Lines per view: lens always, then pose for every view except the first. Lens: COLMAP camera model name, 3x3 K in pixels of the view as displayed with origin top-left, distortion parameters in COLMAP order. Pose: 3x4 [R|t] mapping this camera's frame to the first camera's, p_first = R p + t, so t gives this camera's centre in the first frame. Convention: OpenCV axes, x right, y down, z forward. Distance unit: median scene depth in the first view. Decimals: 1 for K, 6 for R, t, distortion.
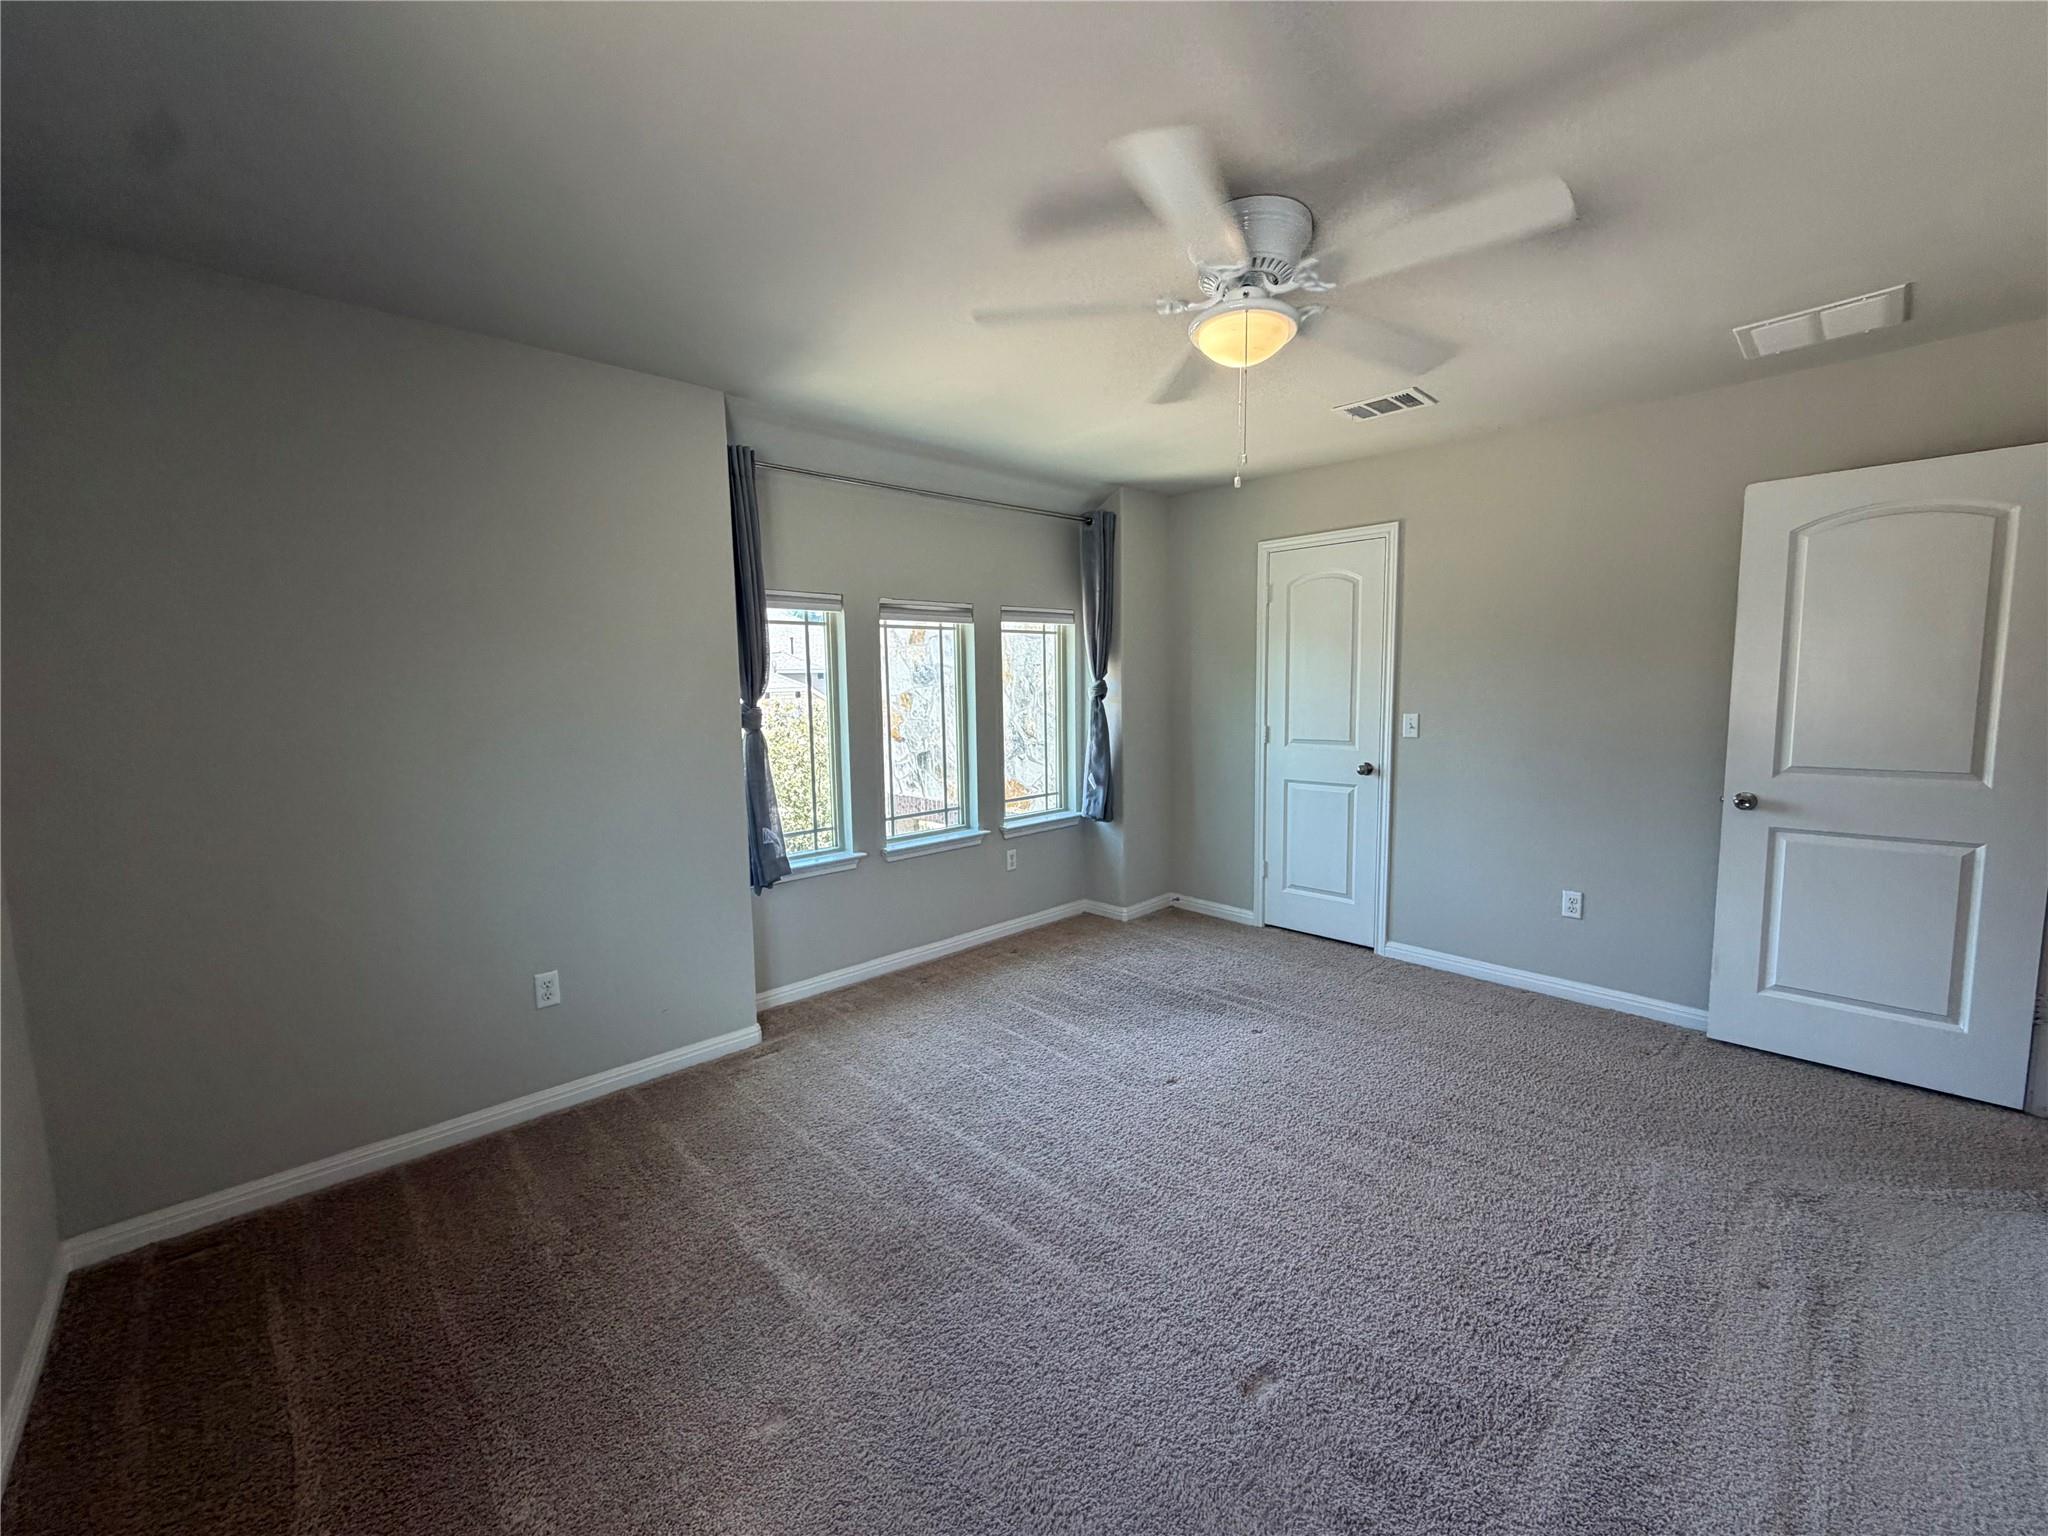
lens RADIAL K [[816.6, 0, 1034.2], [0, 816.6, 756.0], [0, 0, 1]] dist [-0.000255, 0.000397]
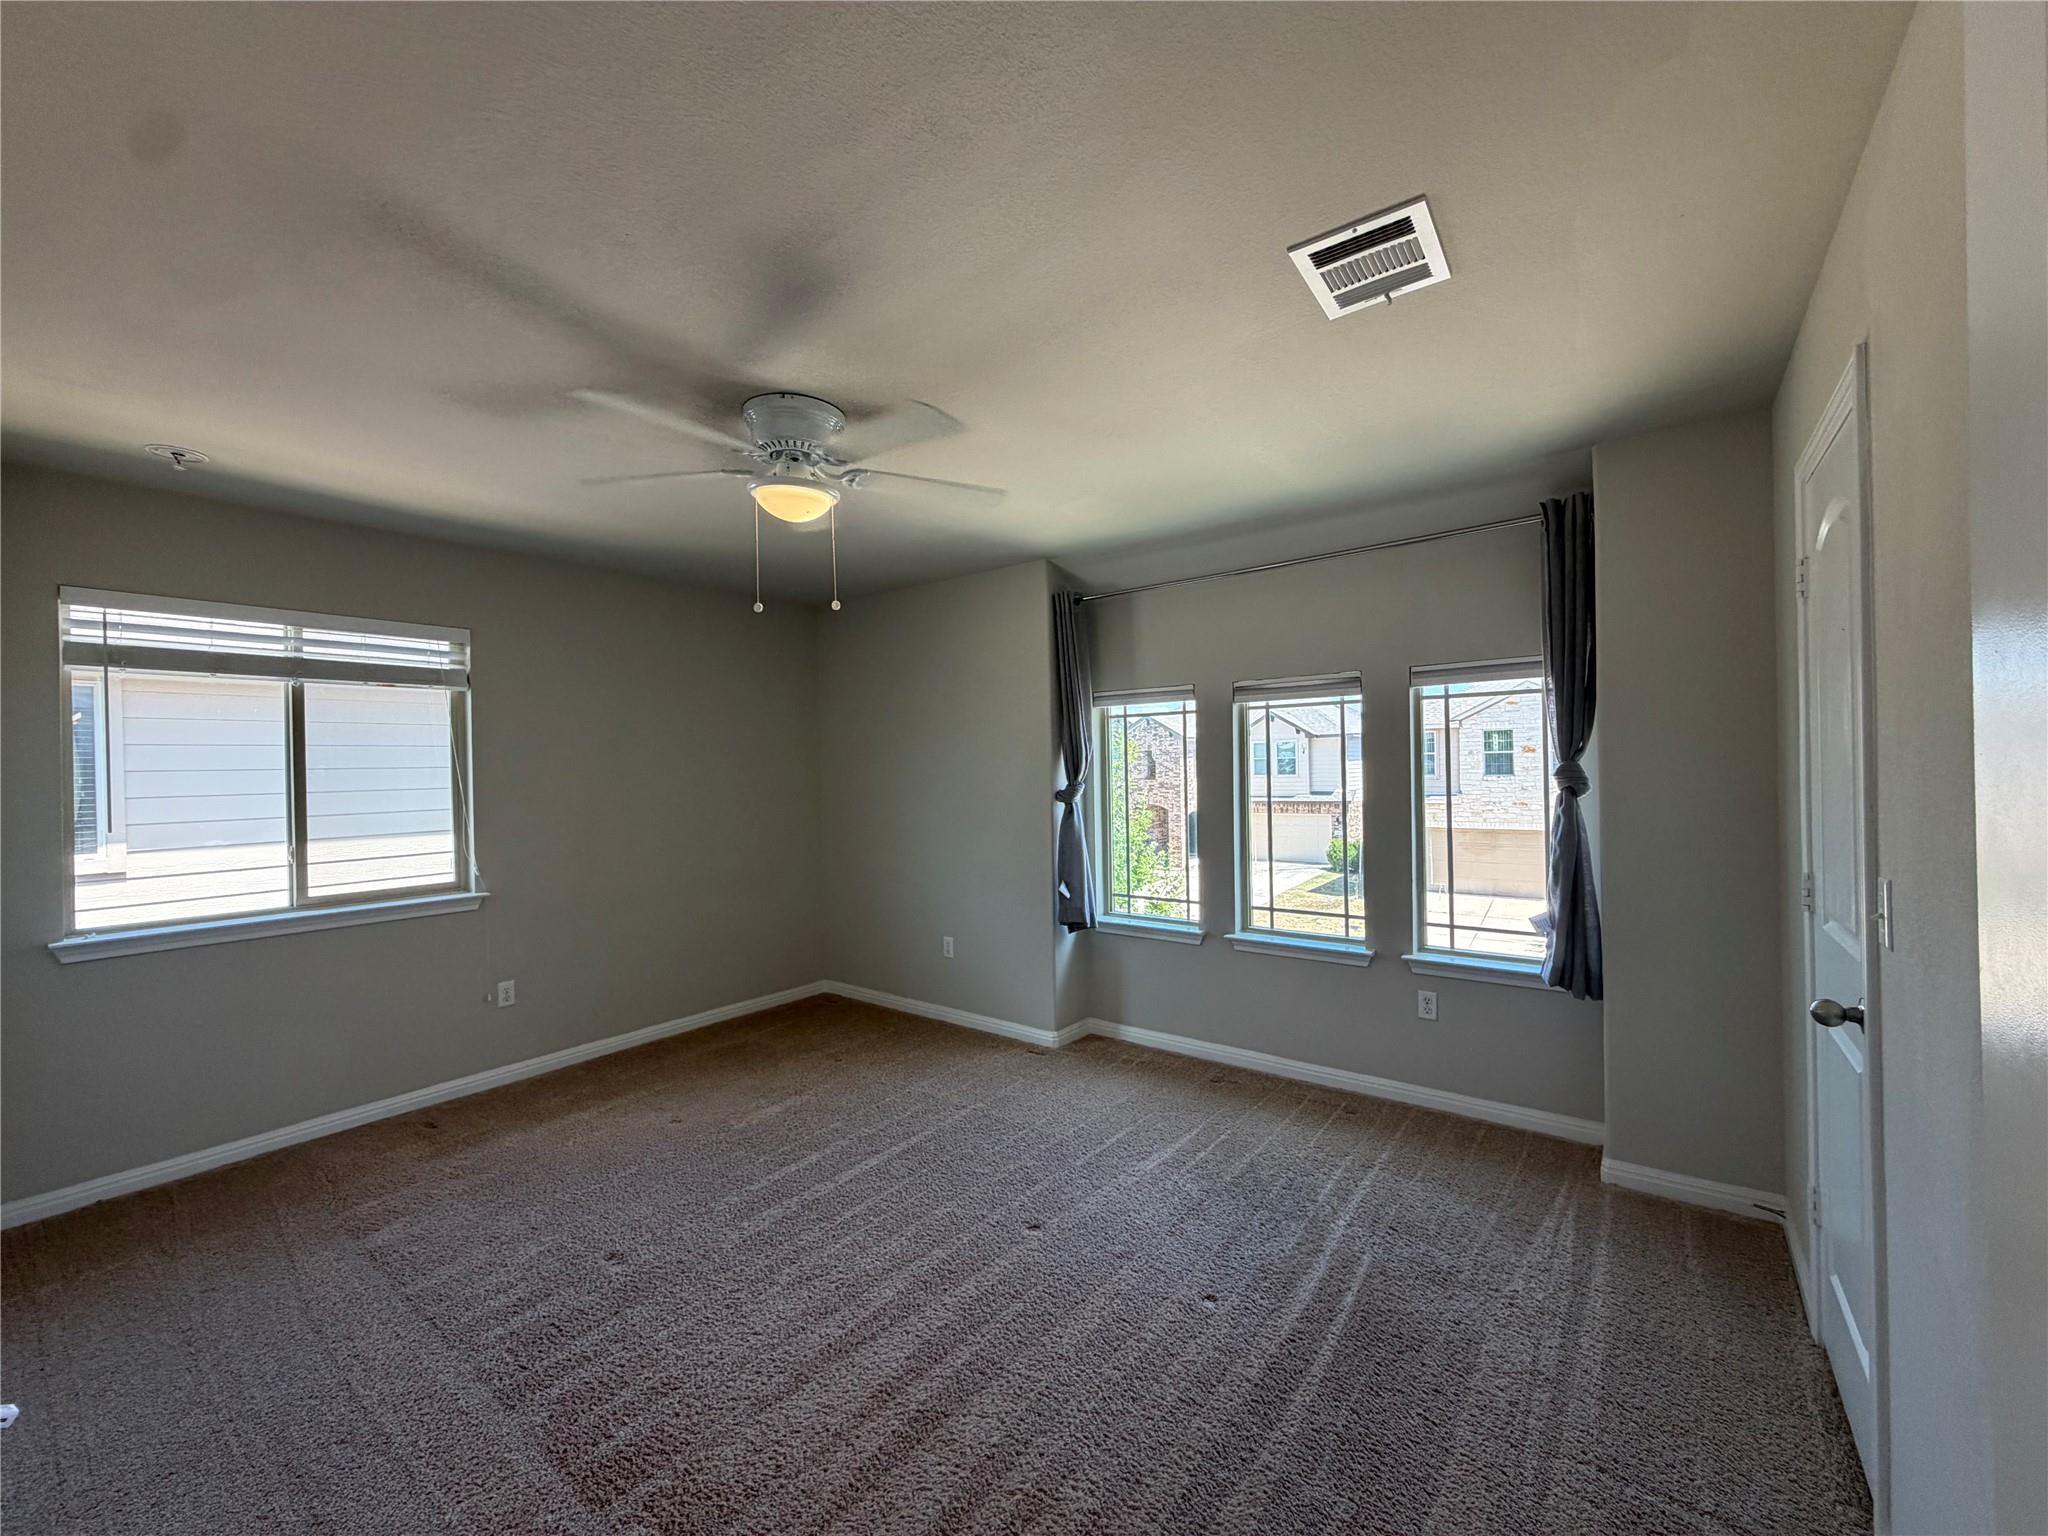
lens RADIAL K [[816.6, 0, 1032.1], [0, 816.6, 774.7], [0, 0, 1]] dist [-0.000255, 0.000397]
pose [[0.151269, 0.014668, -0.988384, 0.736010], [-0.085591, 0.996329, 0.001687, -0.058689], [0.984780, 0.084342, 0.151969, 0.593465]]
